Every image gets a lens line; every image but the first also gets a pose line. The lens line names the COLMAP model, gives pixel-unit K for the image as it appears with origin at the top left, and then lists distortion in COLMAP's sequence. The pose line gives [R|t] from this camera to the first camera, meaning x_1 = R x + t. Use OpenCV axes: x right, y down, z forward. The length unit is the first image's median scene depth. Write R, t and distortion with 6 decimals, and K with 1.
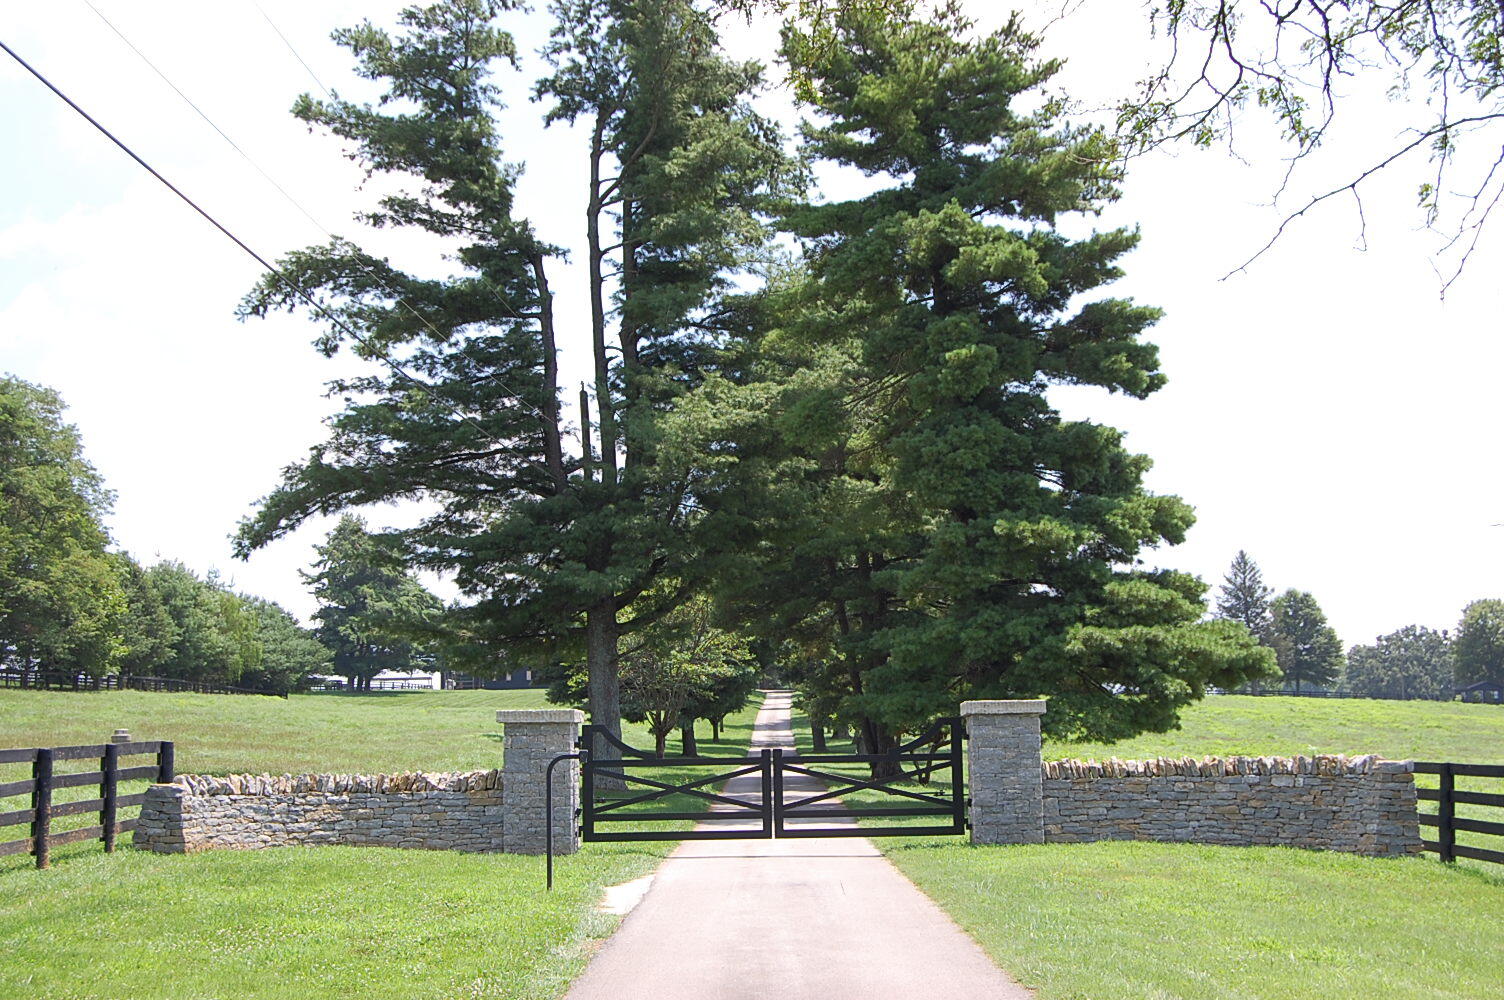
lens RADIAL K [[2078.6, 0, 753.9], [0, 2078.6, 500.1], [0, 0, 1]] dist [-0.000077, 0.007634]
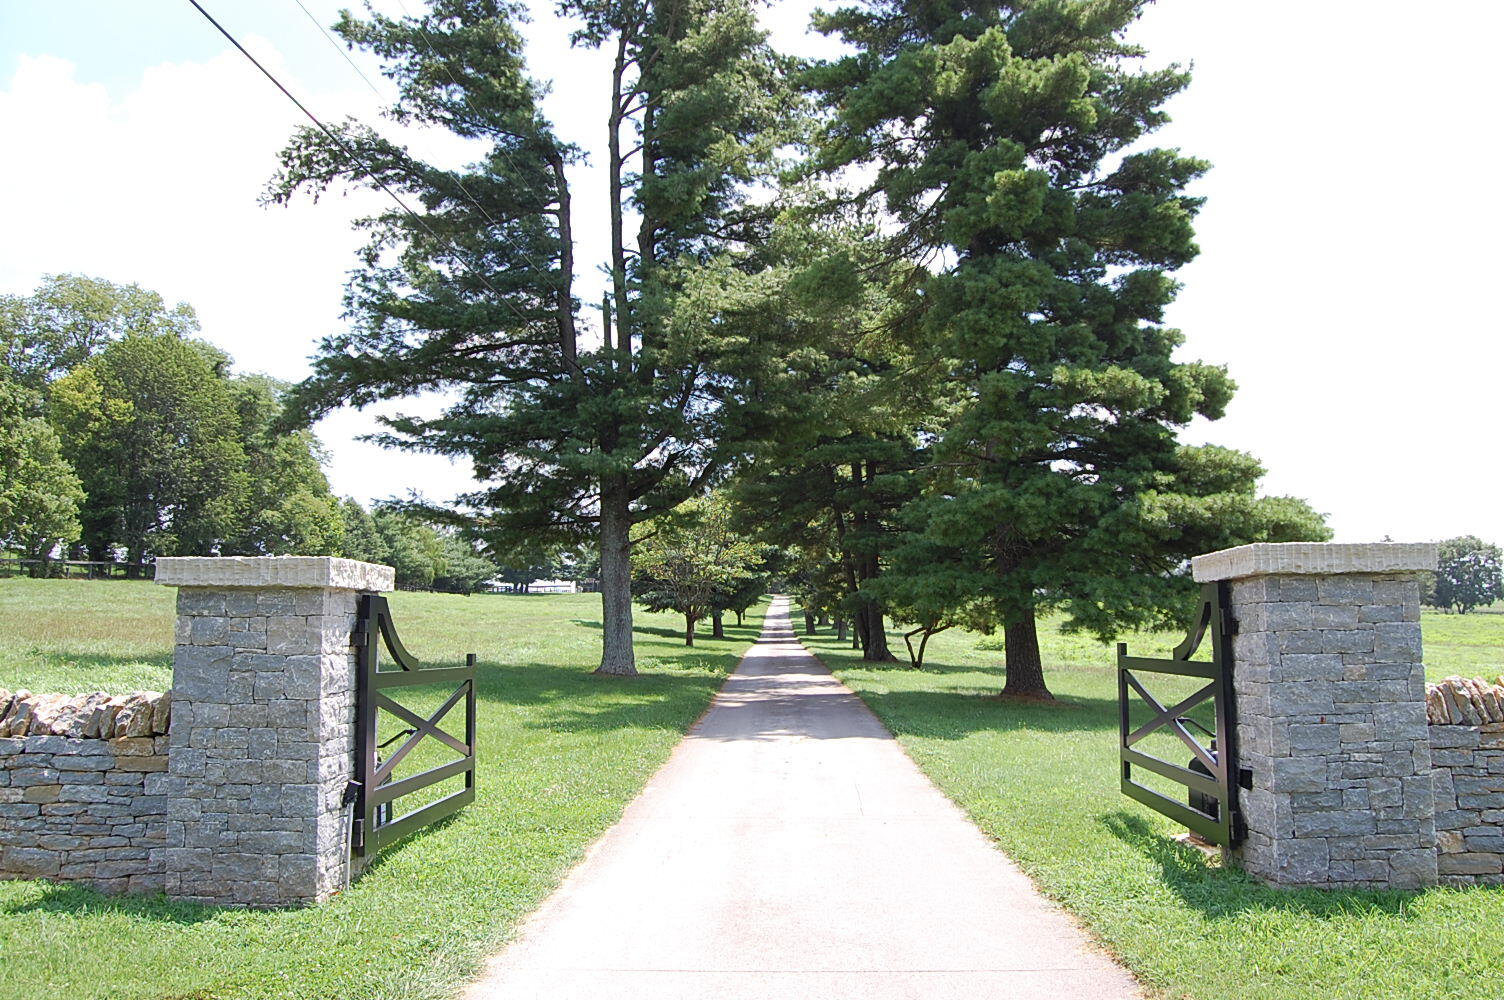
lens RADIAL K [[1177.1, 0, 783.4], [0, 1177.1, 500.9], [0, 0, 1]] dist [-0.072623, 0.001577]
pose [[0.999862, 0.009241, 0.013771, 0.001767], [-0.009374, 0.999910, 0.009645, 0.047340], [-0.013681, -0.009772, 0.999859, 0.418121]]
